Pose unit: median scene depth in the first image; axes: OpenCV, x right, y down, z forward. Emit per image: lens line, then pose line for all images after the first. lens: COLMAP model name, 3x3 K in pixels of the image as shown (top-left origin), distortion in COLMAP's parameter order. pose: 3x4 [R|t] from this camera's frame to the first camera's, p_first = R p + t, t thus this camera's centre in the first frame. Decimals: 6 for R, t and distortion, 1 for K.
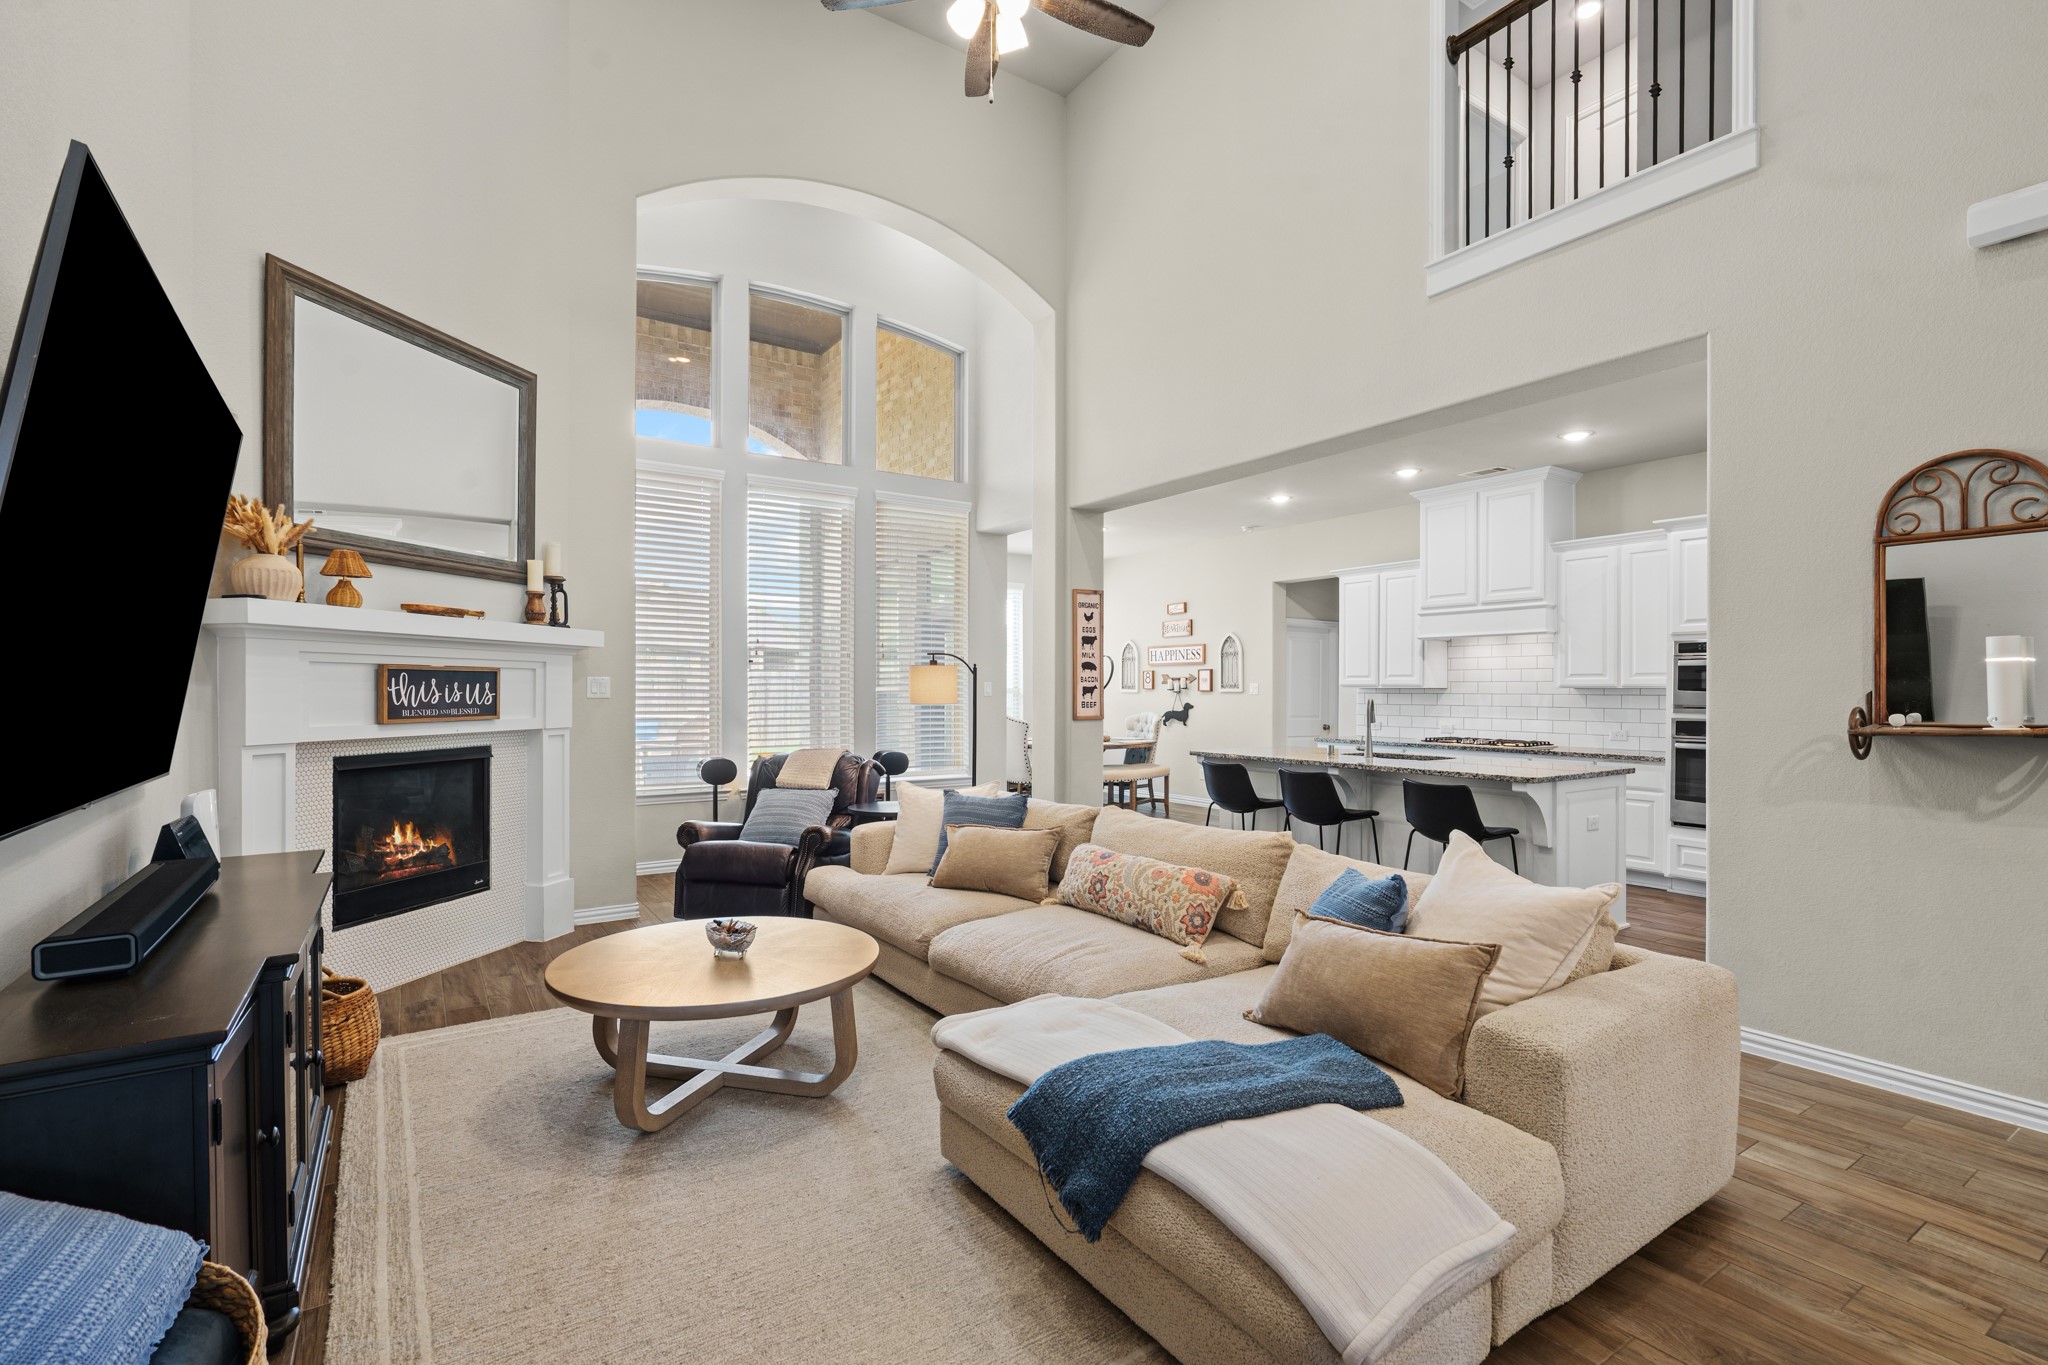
lens RADIAL K [[939.8, 0, 1024.5], [0, 939.8, 690.1], [0, 0, 1]] dist [0.002870, 0.000159]
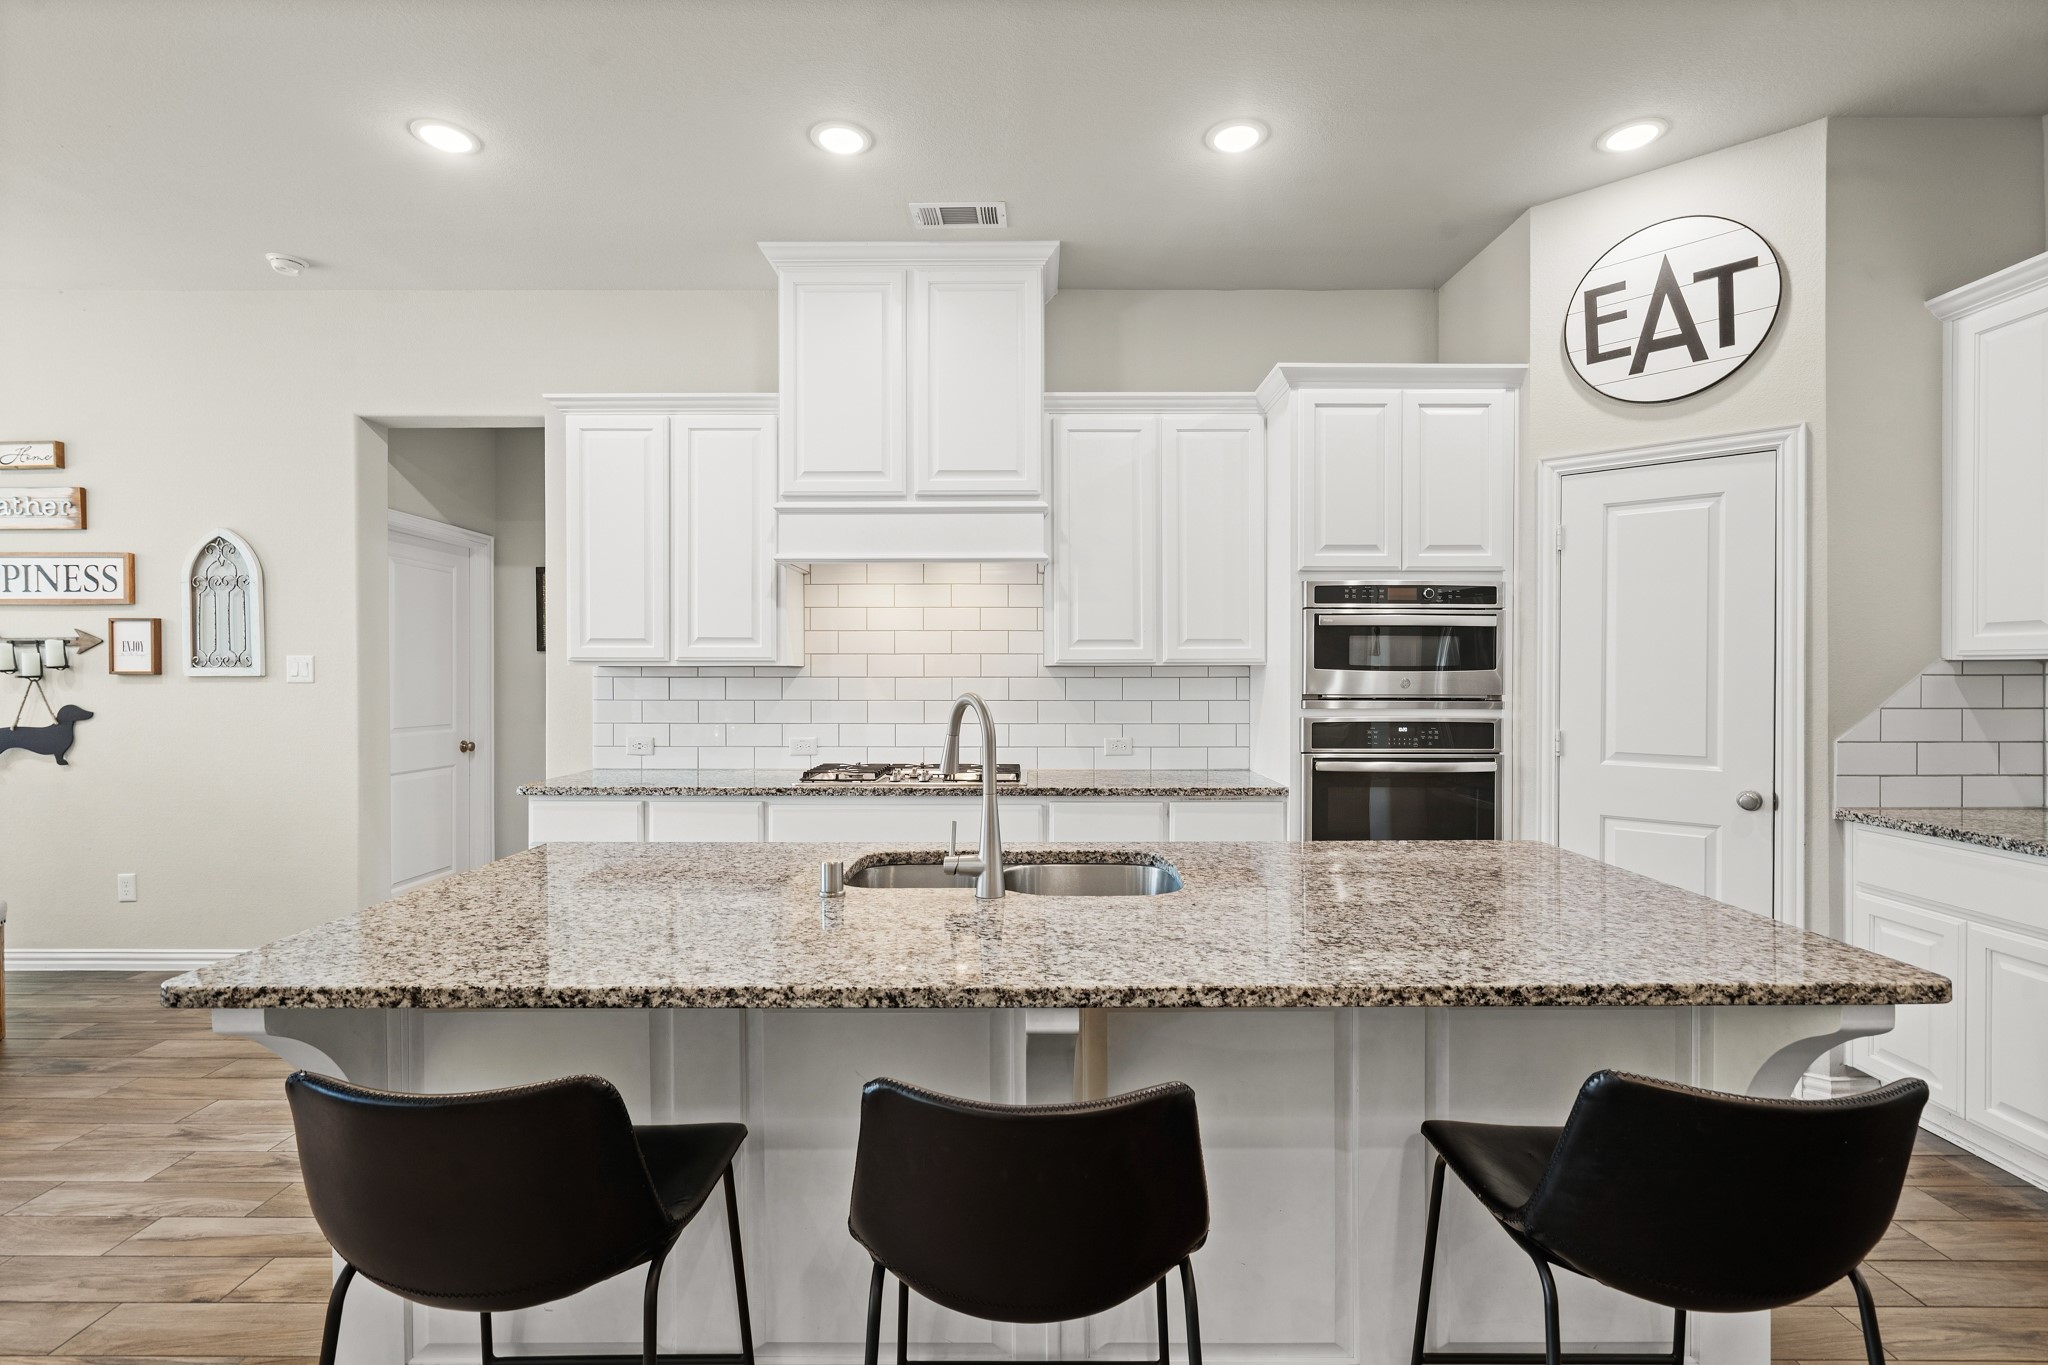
lens RADIAL K [[939.8, 0, 1019.1], [0, 939.8, 684.3], [0, 0, 1]] dist [0.002870, 0.000159]
pose [[0.555876, -0.009586, 0.831210, 0.093162], [0.002286, 0.999947, 0.010003, 0.002967], [-0.831262, -0.003660, 0.555868, 0.628552]]
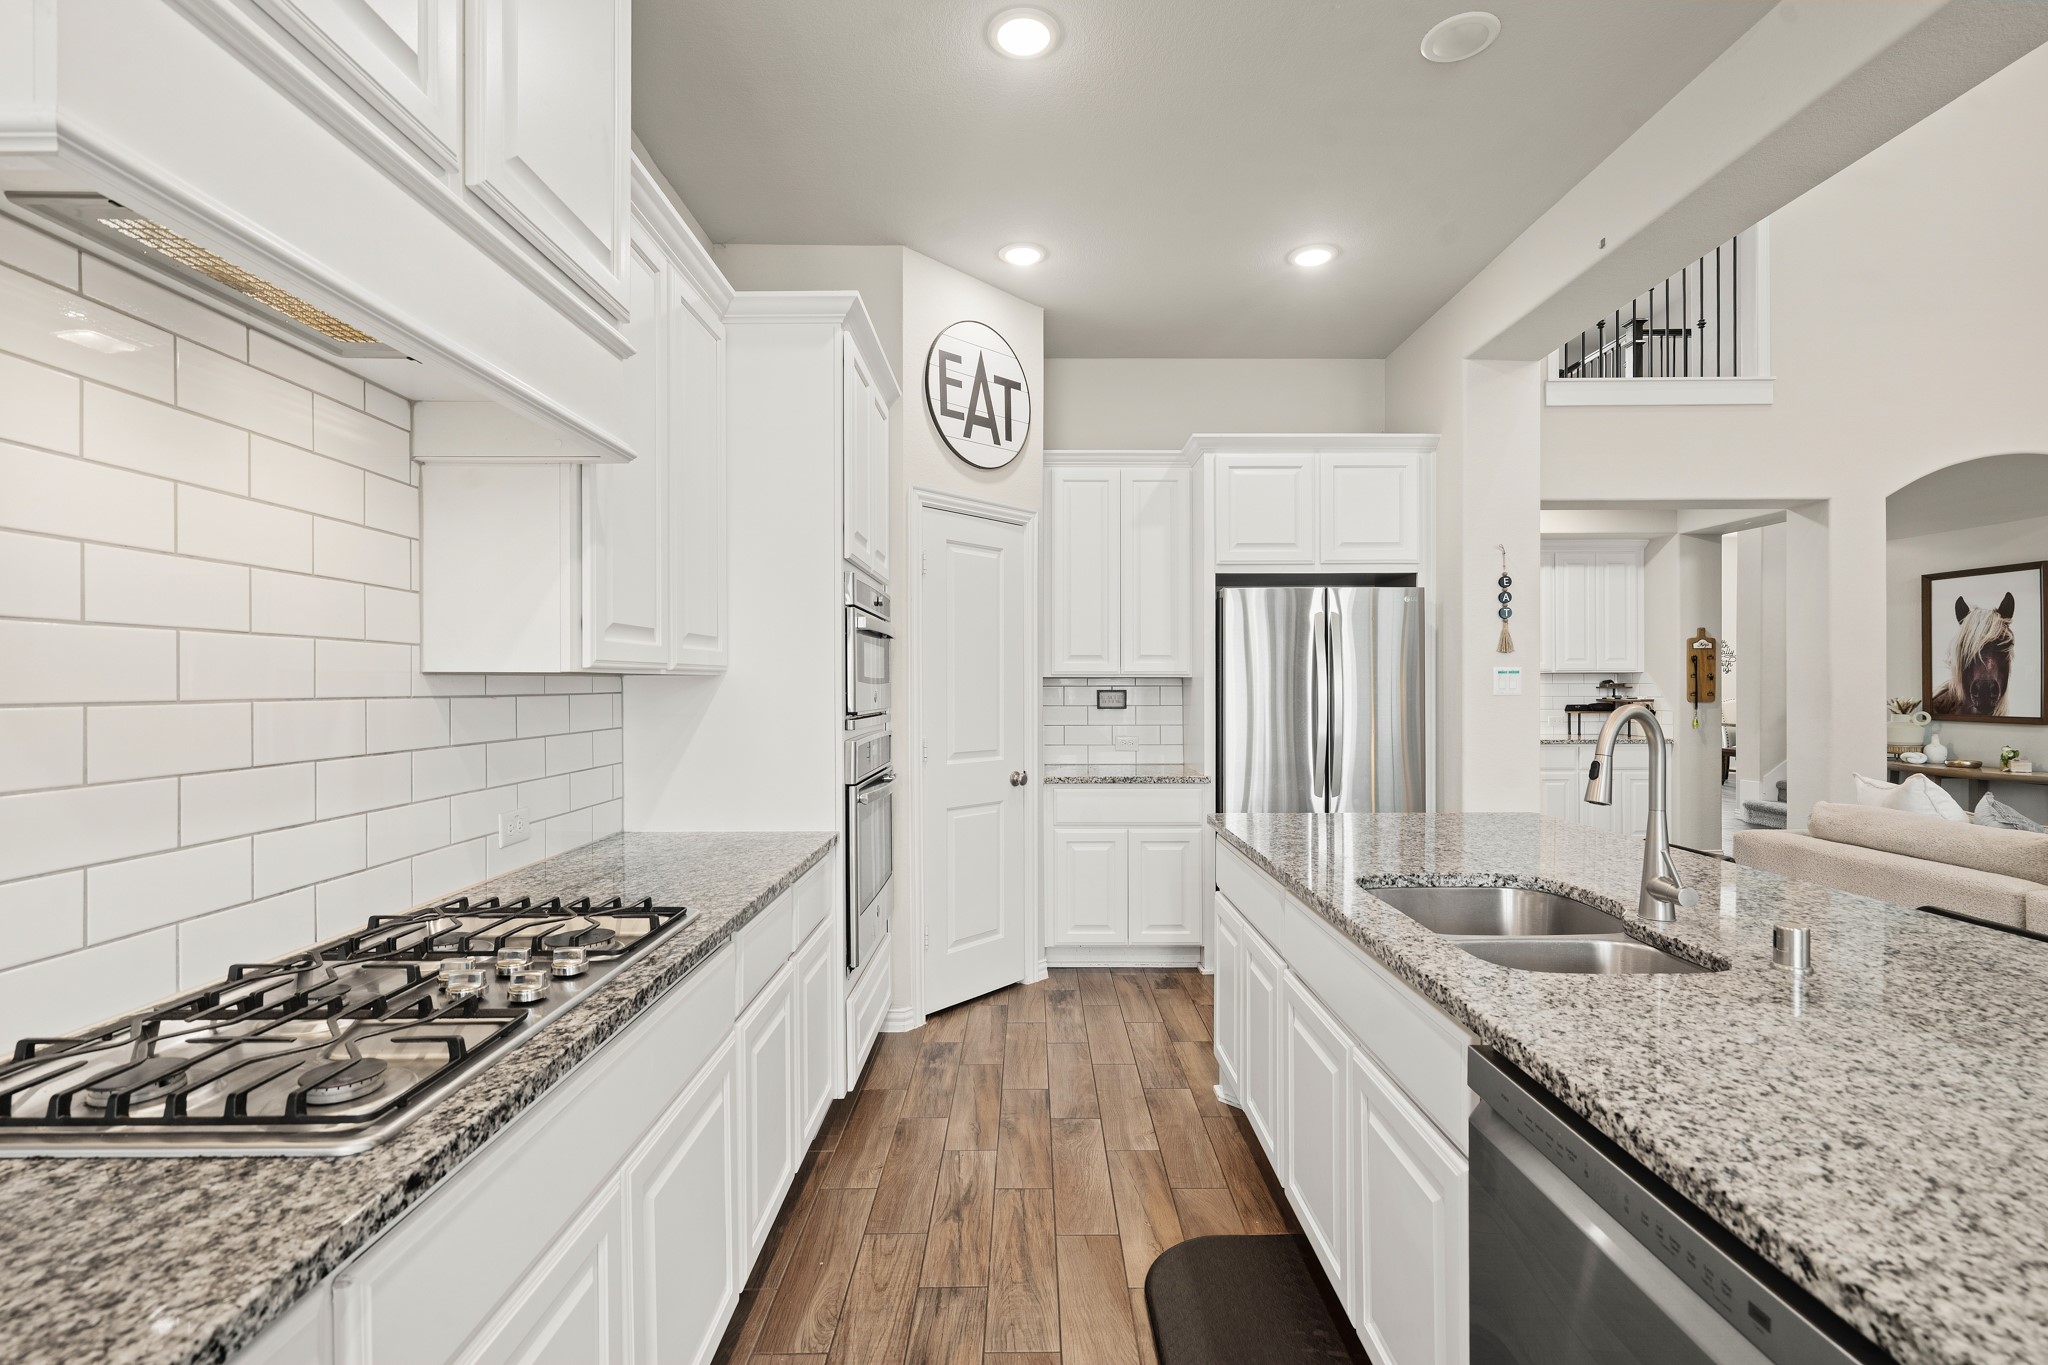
lens RADIAL K [[939.8, 0, 1024.7], [0, 939.8, 679.6], [0, 0, 1]] dist [0.002870, 0.000159]
pose [[-0.833054, 0.002206, 0.553187, 0.278014], [0.001625, 0.999997, -0.001542, 0.000633], [-0.553189, -0.000385, -0.833056, 1.011424]]
